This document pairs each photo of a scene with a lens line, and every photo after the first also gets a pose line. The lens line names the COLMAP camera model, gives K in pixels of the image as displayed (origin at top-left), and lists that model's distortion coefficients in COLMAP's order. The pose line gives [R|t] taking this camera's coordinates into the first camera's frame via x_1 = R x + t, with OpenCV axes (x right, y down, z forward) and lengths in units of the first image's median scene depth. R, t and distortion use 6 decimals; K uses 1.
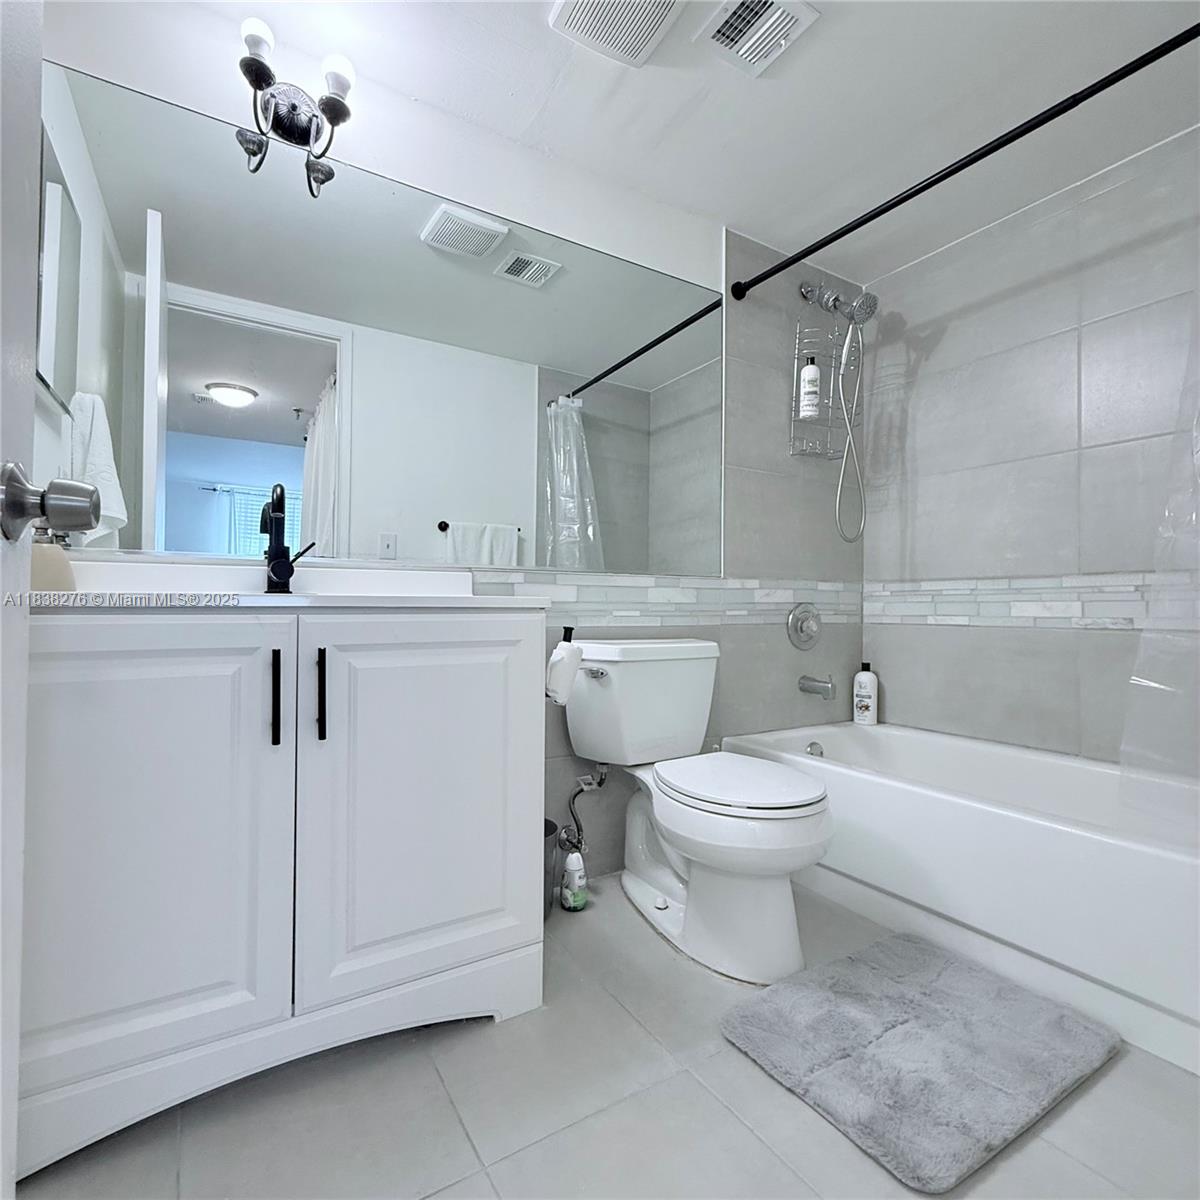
lens RADIAL K [[635.1, 0, 598.7], [0, 635.1, 597.6], [0, 0, 1]] dist [0.000255, -0.000859]
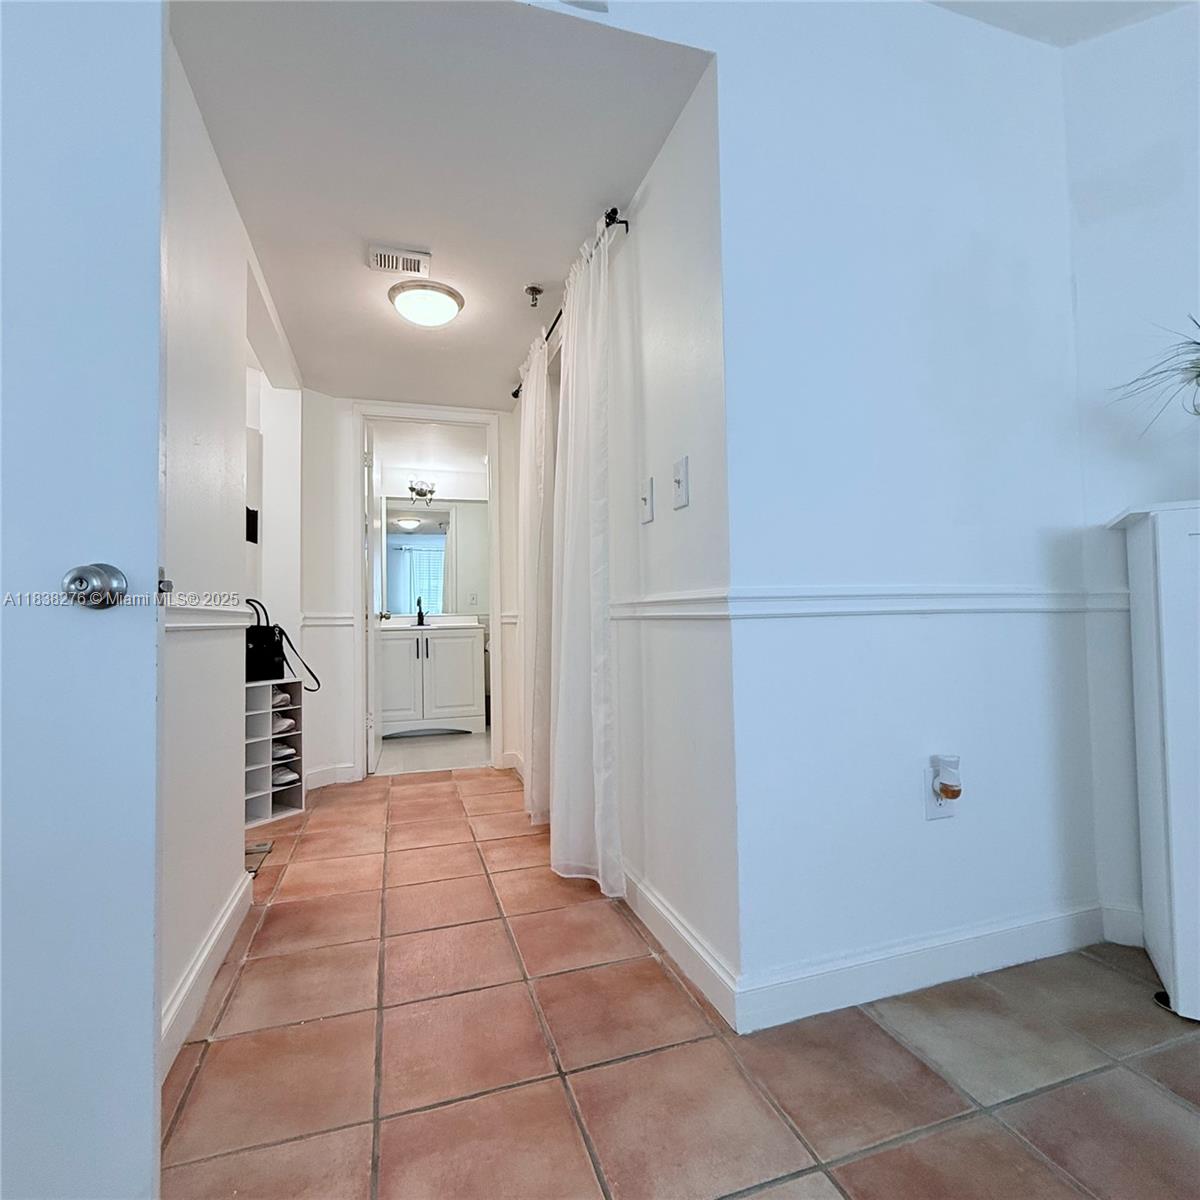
lens RADIAL K [[635.1, 0, 598.7], [0, 635.1, 597.6], [0, 0, 1]] dist [0.000255, -0.000859]
pose [[0.969122, -0.038658, -0.243534, 1.676995], [0.034293, 0.999167, -0.022138, -0.059376], [0.244187, 0.013103, 0.969640, -2.784952]]
